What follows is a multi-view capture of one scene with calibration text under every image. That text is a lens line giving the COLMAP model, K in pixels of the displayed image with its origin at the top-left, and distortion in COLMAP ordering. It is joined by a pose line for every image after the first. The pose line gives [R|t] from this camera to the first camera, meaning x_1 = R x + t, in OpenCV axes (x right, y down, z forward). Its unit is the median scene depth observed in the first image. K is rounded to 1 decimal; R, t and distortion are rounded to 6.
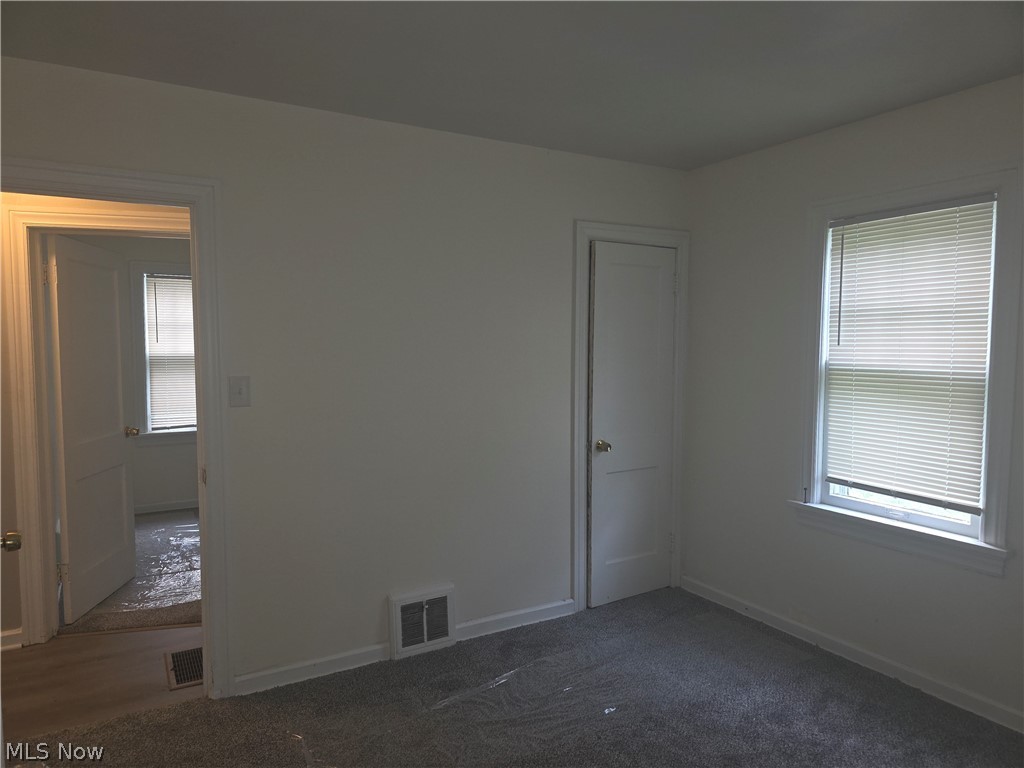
lens RADIAL K [[686.1, 0, 512.0], [0, 686.1, 384.0], [0, 0, 1]] dist [0.060726, -0.053465]
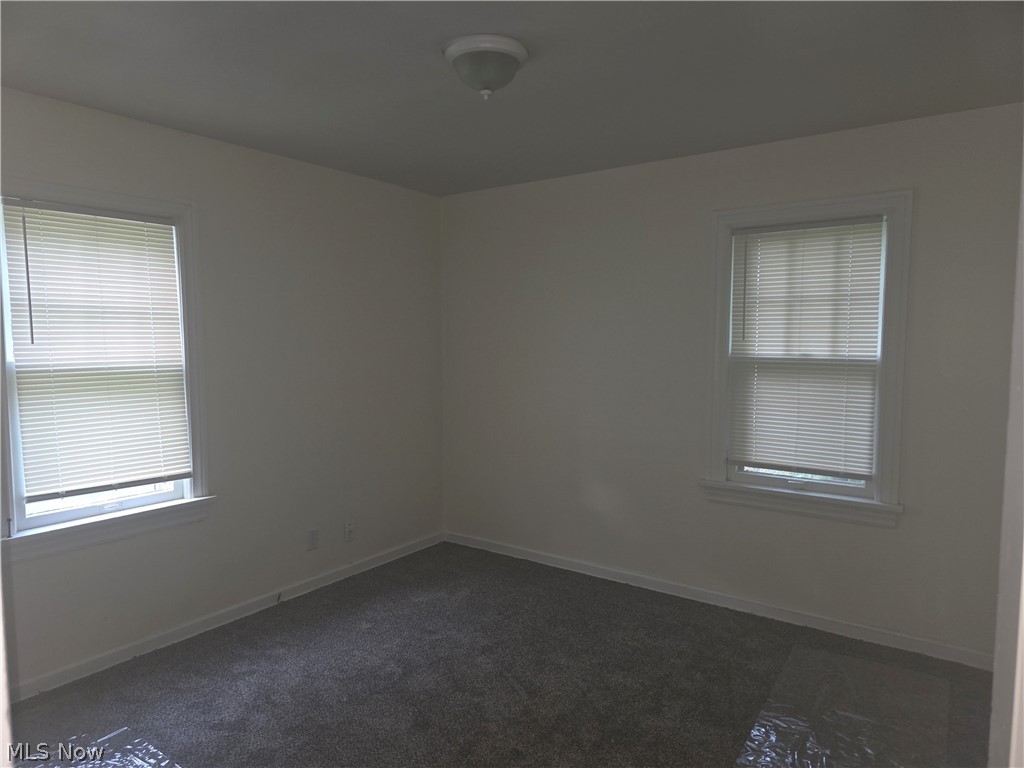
lens RADIAL K [[686.1, 0, 512.0], [0, 686.1, 384.0], [0, 0, 1]] dist [0.060726, -0.053465]
pose [[-0.407426, -0.069732, 0.910572, -0.656243], [0.053377, 0.993558, 0.099970, -0.069488], [-0.911677, 0.089334, -0.401079, 0.913659]]
